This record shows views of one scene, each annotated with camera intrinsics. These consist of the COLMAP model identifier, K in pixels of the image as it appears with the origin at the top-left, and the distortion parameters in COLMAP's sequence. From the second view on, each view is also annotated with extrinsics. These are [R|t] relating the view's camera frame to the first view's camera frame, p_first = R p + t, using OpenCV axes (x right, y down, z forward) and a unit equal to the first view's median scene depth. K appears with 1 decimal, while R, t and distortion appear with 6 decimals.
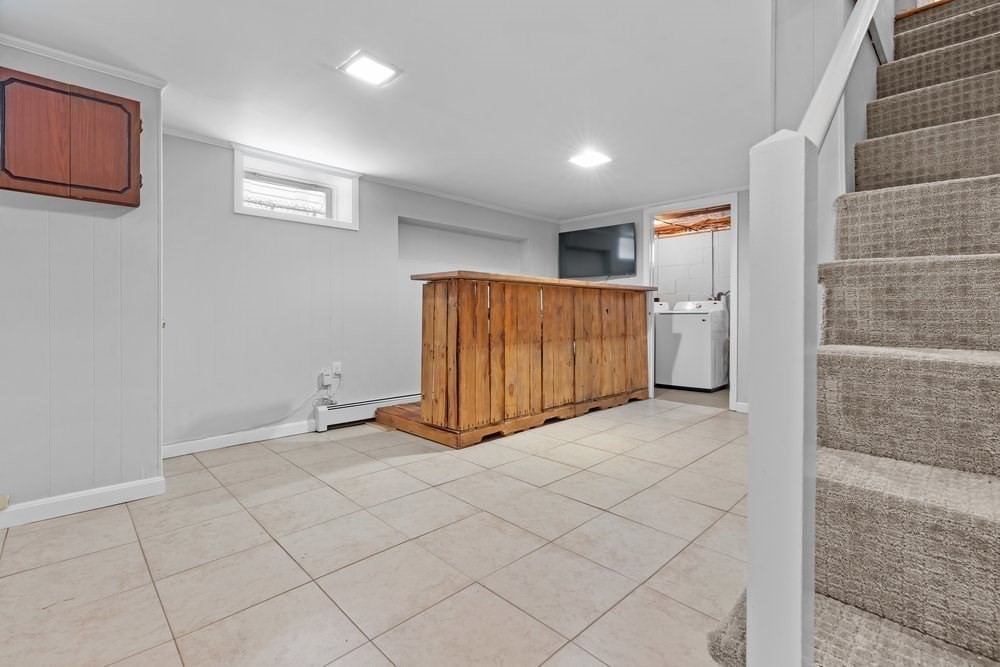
lens RADIAL K [[447.7, 0, 496.9], [0, 447.7, 325.5], [0, 0, 1]] dist [-0.002200, 0.003747]
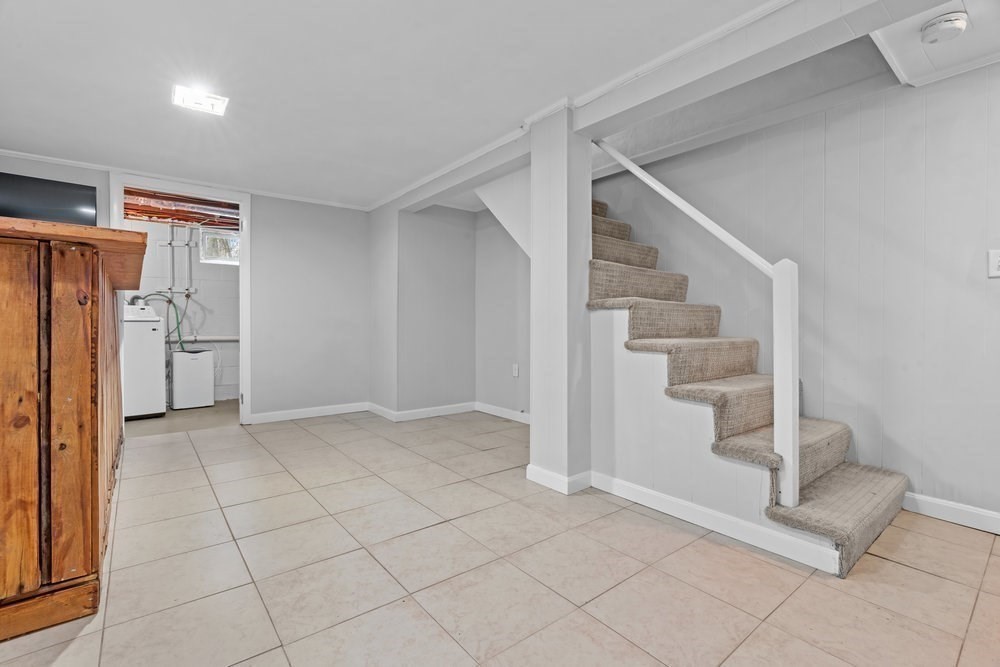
lens RADIAL K [[447.7, 0, 496.9], [0, 447.7, 325.5], [0, 0, 1]] dist [-0.002200, 0.003747]
pose [[0.109073, -0.004667, 0.994023, -0.581767], [0.021150, 0.999774, 0.002373, -0.015960], [-0.993809, 0.020765, 0.109147, 0.614893]]
